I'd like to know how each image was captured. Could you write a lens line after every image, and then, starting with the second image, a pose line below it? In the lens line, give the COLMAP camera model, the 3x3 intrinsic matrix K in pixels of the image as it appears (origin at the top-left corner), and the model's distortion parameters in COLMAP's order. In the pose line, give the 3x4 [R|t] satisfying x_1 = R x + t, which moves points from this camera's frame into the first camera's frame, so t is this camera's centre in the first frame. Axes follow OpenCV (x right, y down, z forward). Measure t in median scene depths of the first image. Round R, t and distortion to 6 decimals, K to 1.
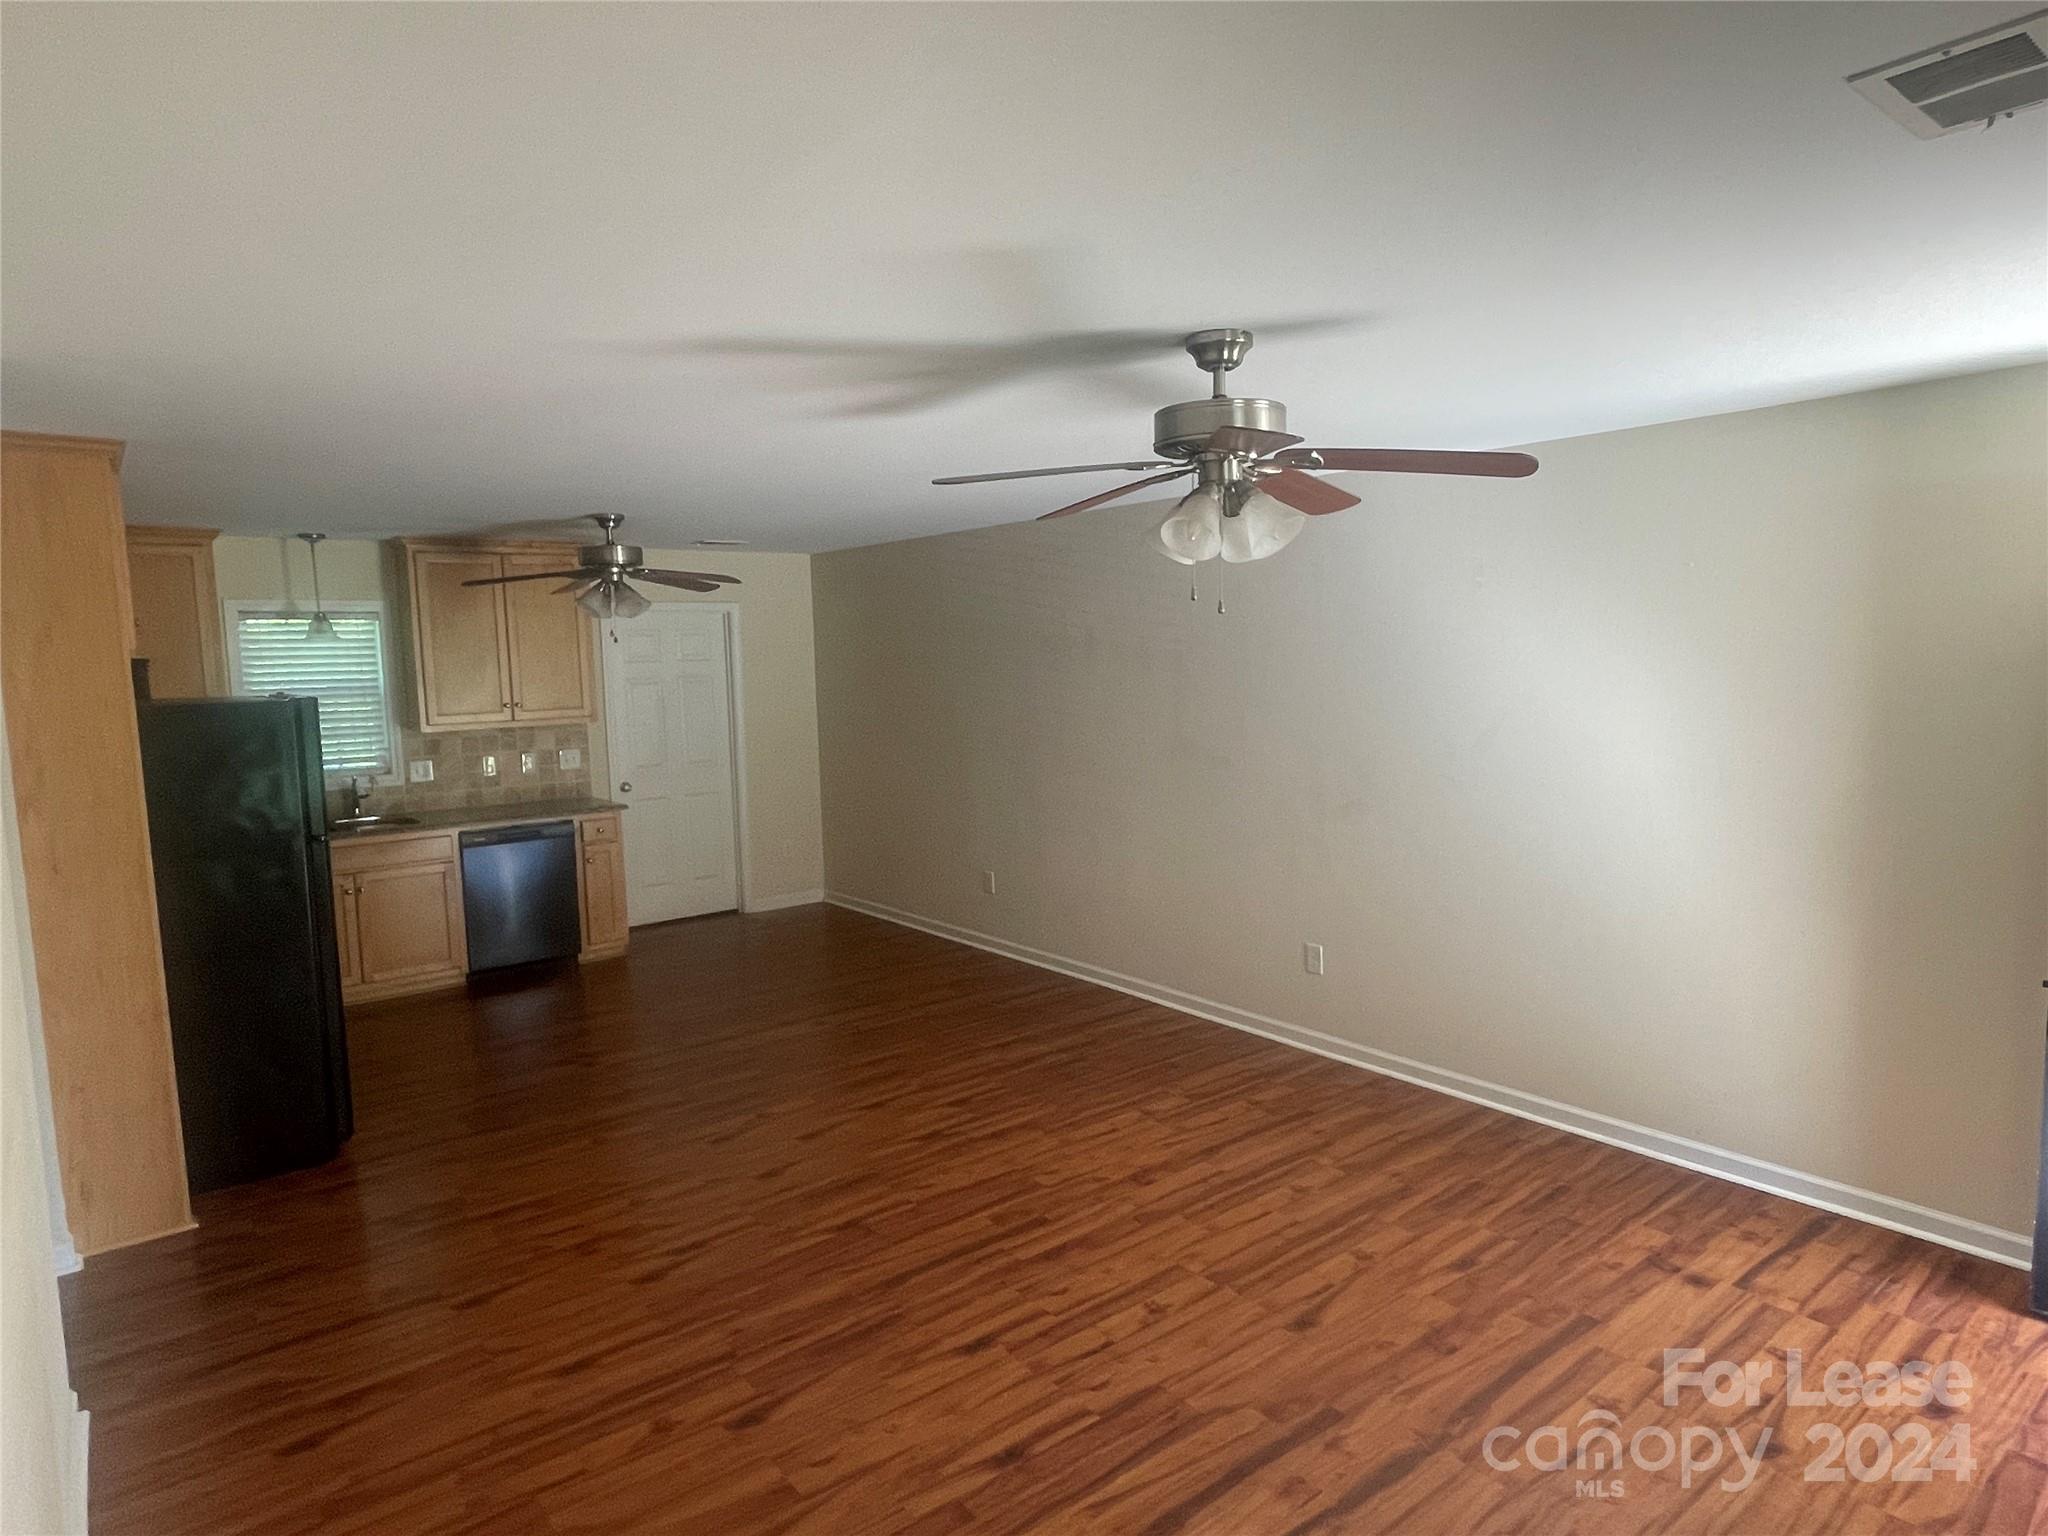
lens RADIAL K [[1195.3, 0, 1023.4], [0, 1195.3, 771.8], [0, 0, 1]] dist [0.003009, -0.000584]
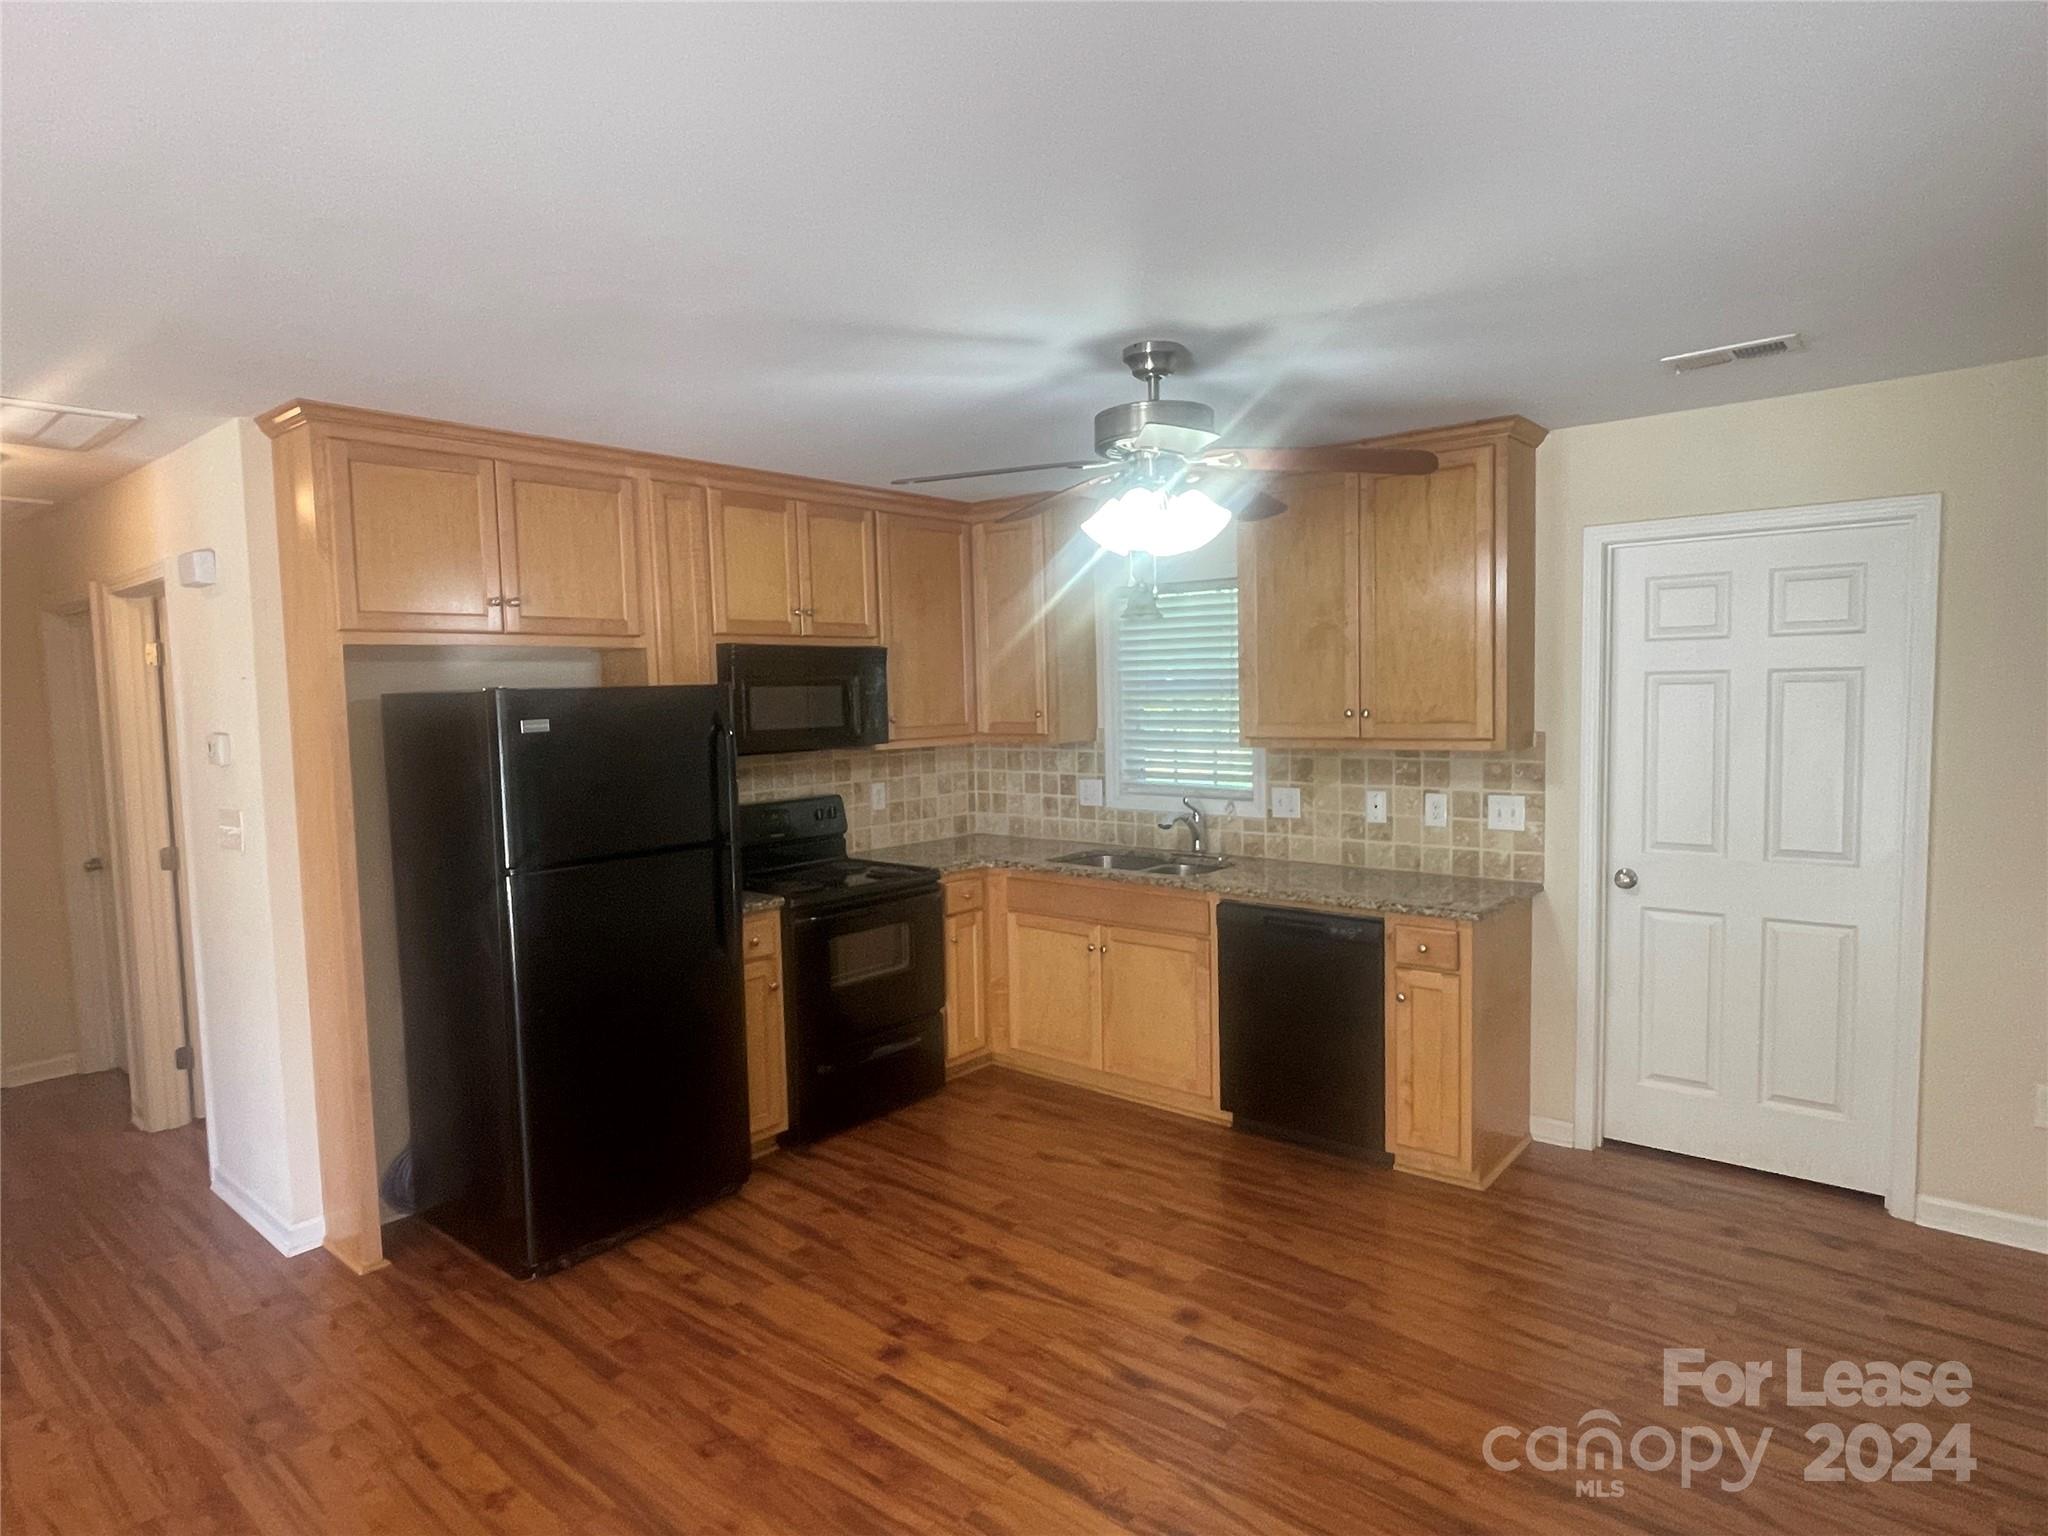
lens RADIAL K [[1153.6, 0, 1011.6], [0, 1153.6, 753.1], [0, 0, 1]] dist [0.006036, -0.002858]
pose [[0.187388, 0.074328, -0.979470, 0.228674], [-0.083619, 0.994721, 0.059488, -0.105179], [0.978720, 0.070755, 0.192614, 1.345709]]
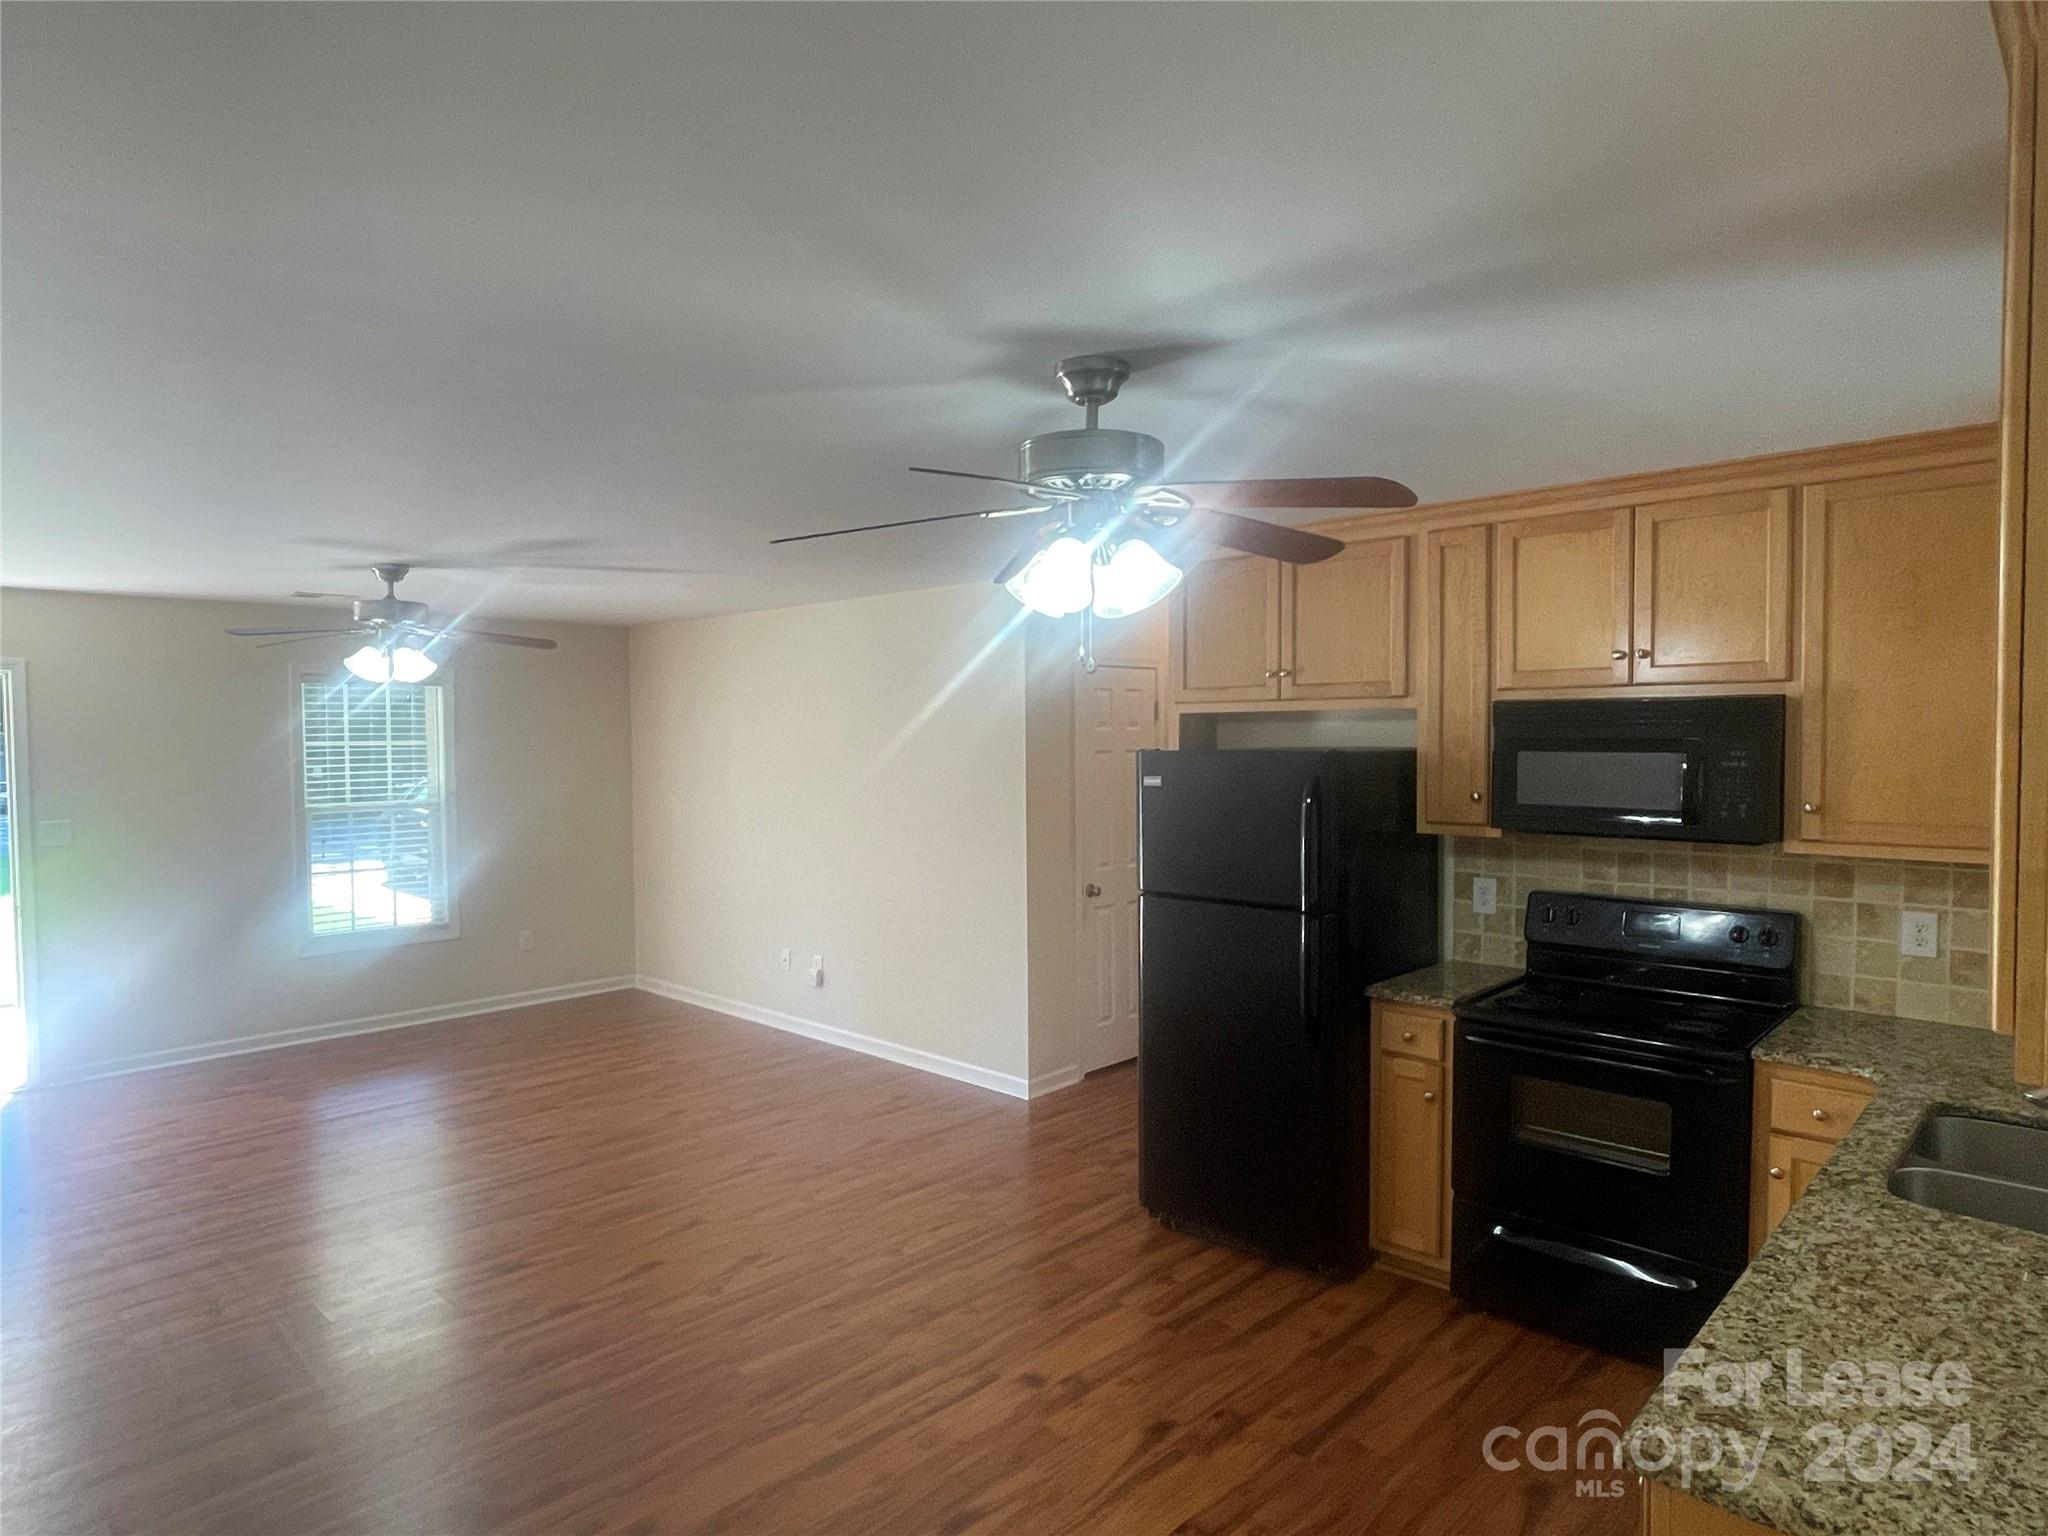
lens RADIAL K [[1195.3, 0, 1029.2], [0, 1195.3, 764.2], [0, 0, 1]] dist [0.003009, -0.000584]
pose [[-0.989984, 0.025637, -0.138829, -0.413117], [0.008124, 0.992089, 0.125275, -0.199969], [0.140943, 0.122892, -0.982361, 2.245434]]
